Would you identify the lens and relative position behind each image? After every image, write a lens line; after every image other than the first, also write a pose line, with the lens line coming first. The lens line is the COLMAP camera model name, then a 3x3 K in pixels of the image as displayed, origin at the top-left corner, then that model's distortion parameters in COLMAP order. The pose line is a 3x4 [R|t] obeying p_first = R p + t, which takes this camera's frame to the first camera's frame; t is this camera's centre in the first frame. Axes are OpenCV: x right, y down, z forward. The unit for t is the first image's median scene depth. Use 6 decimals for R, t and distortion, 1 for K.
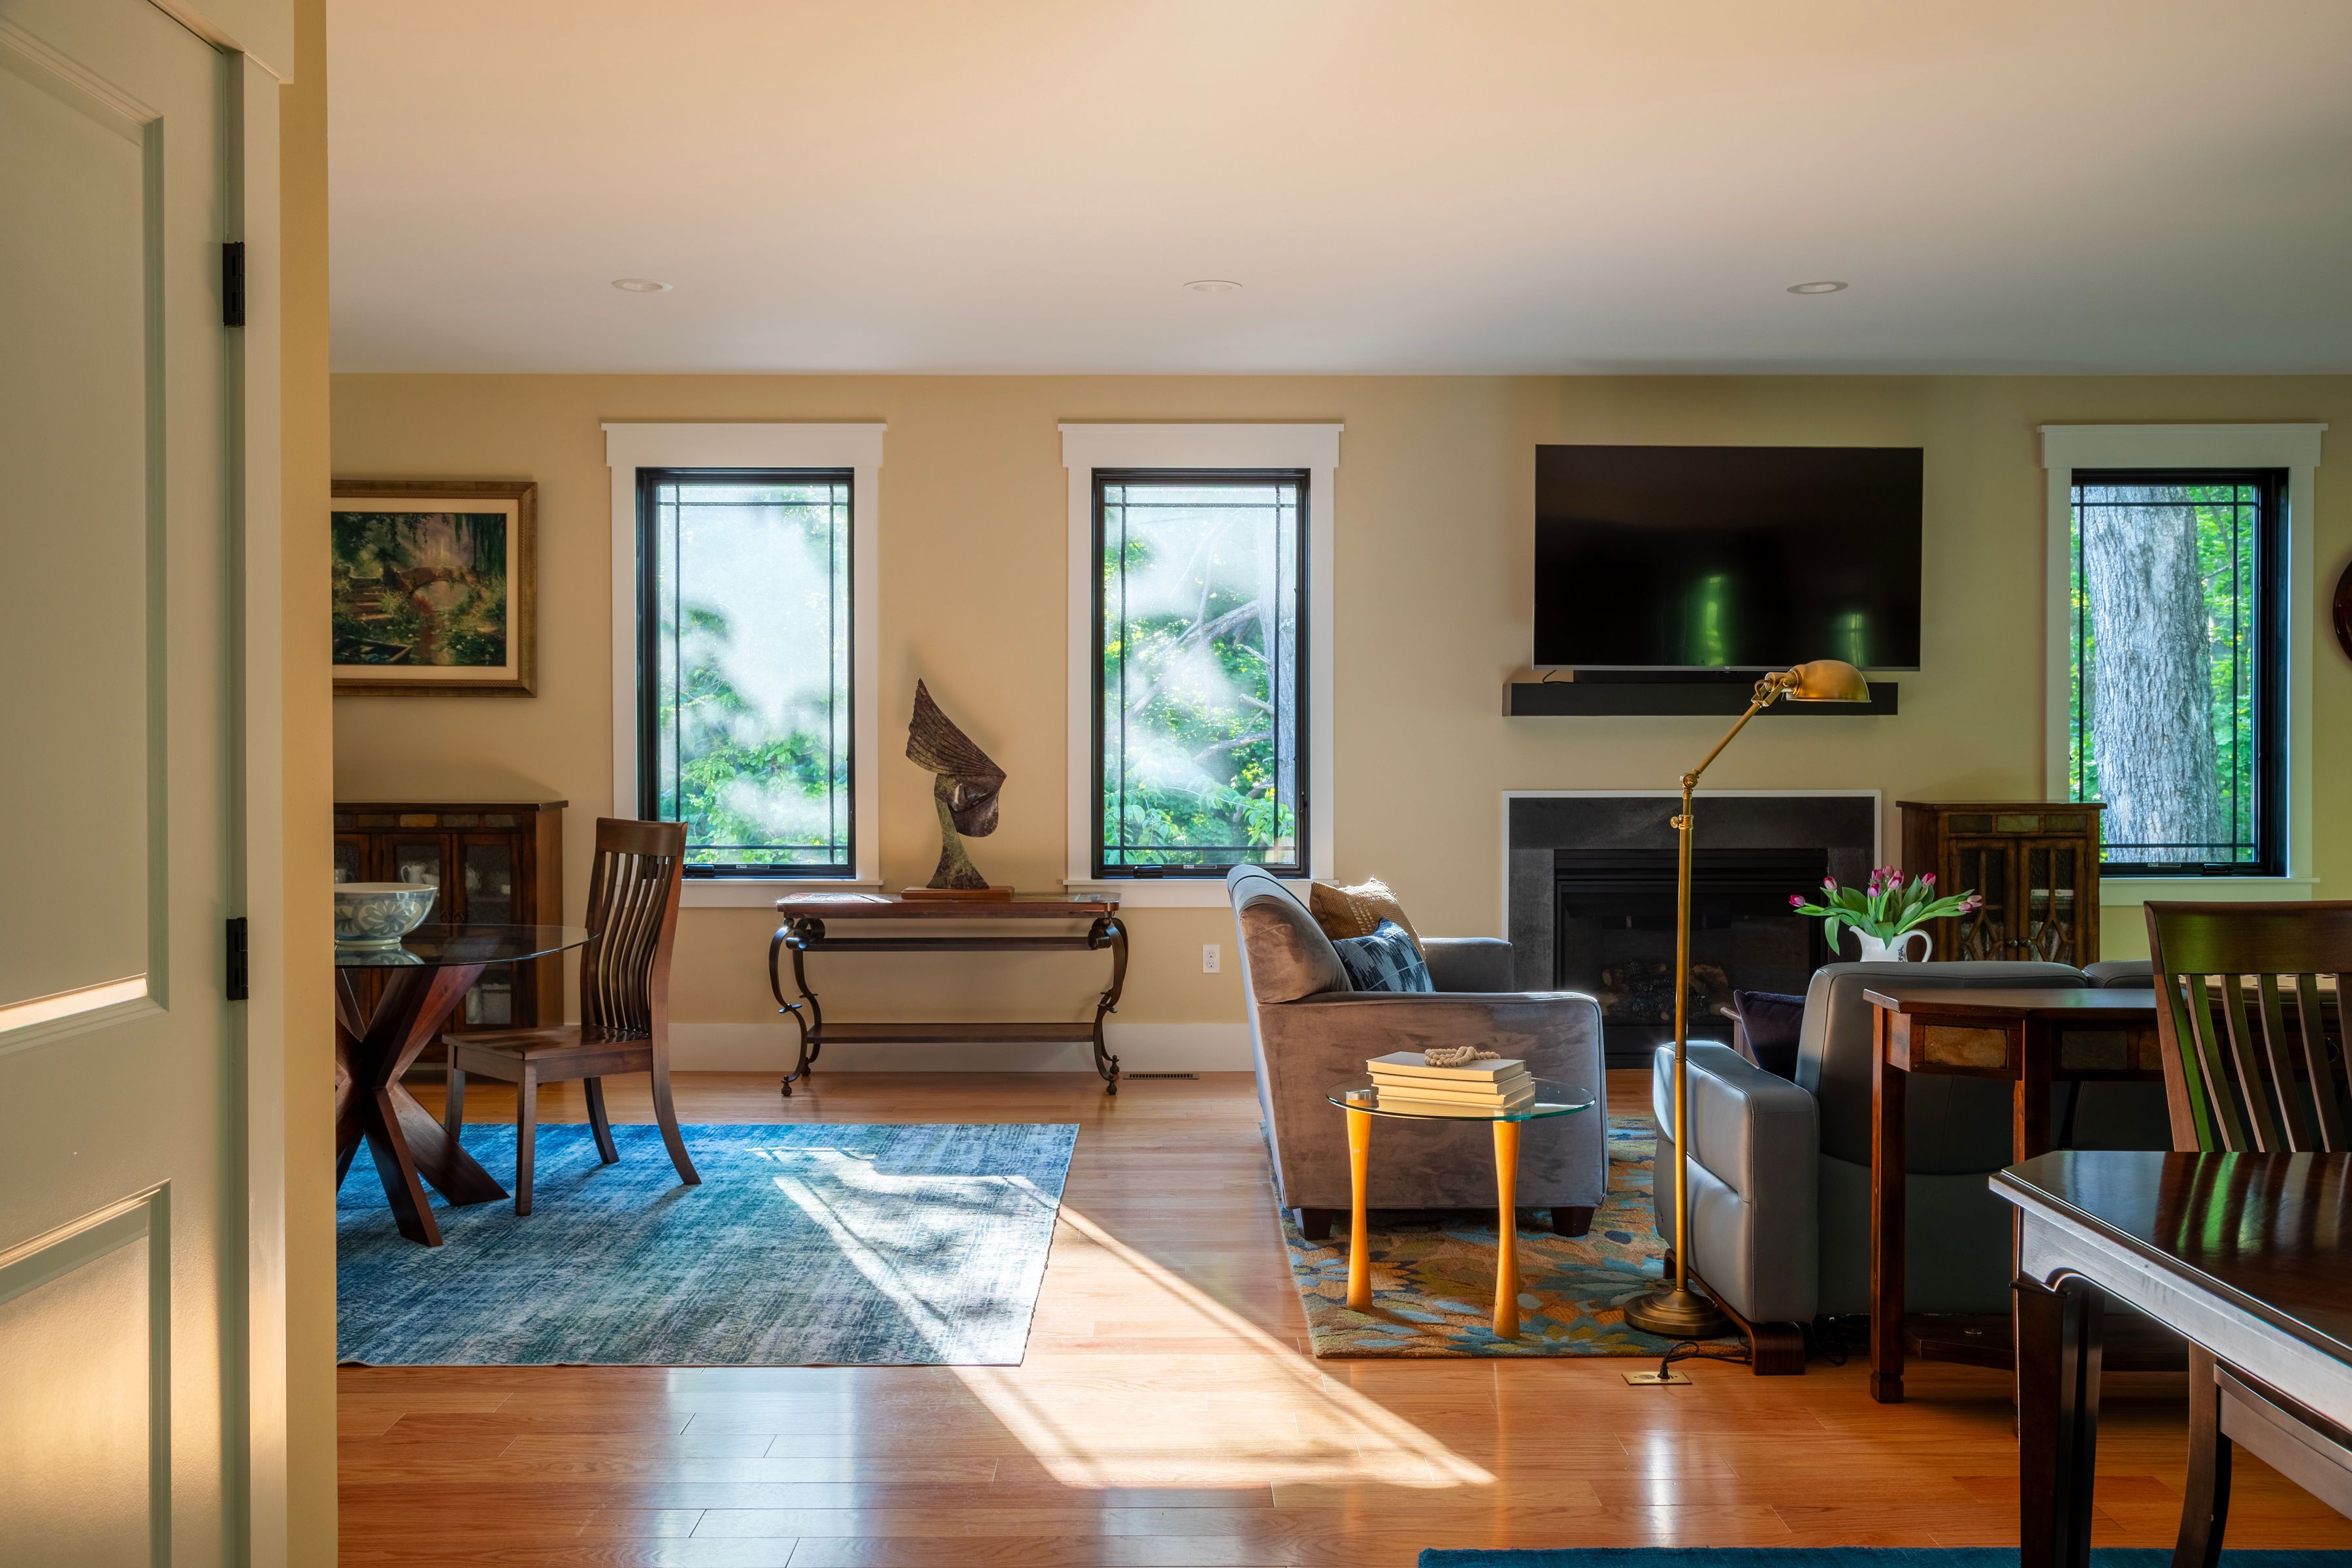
lens RADIAL K [[2171.6, 0, 1188.8], [0, 2171.6, 762.0], [0, 0, 1]] dist [0.067764, 0.000000]
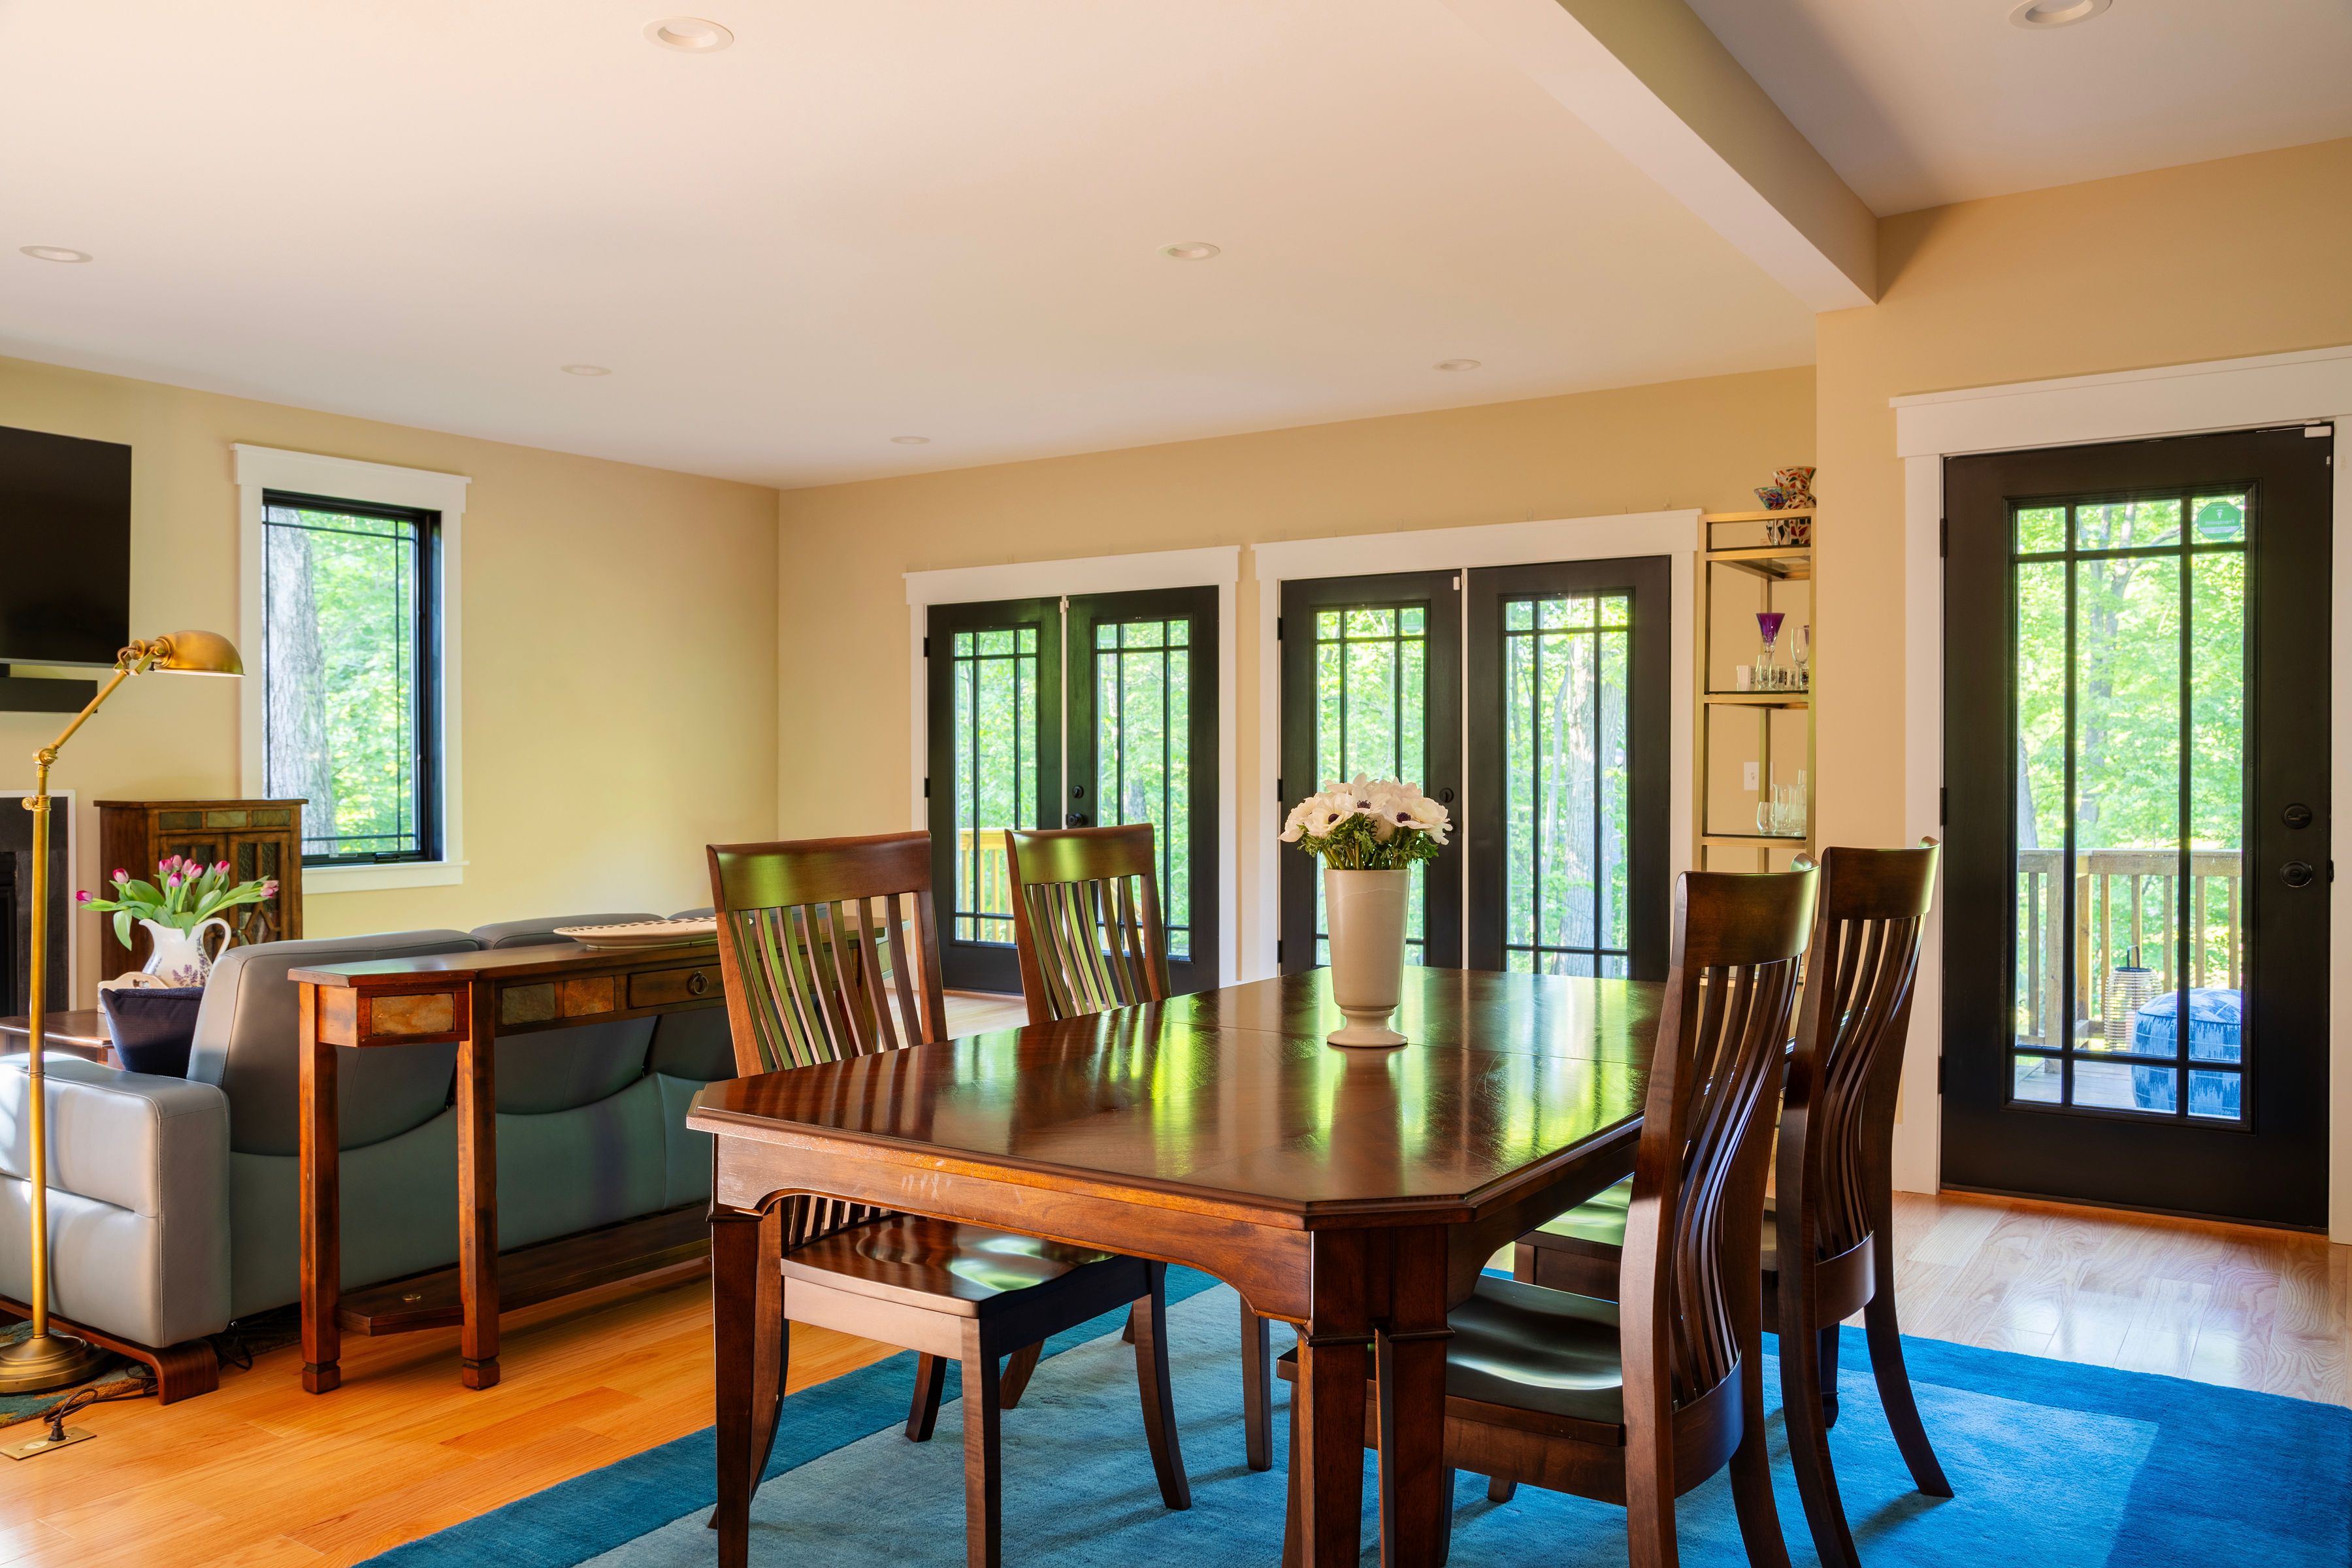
lens RADIAL K [[1829.5, 0, 1194.9], [0, 1829.5, 775.4], [0, 0, 1]] dist [-0.027260, 0.035138]
pose [[0.572464, -0.001616, 0.819929, -0.108867], [0.009288, 0.999947, -0.004514, 0.024595], [-0.819878, 0.010199, 0.572448, 0.203712]]
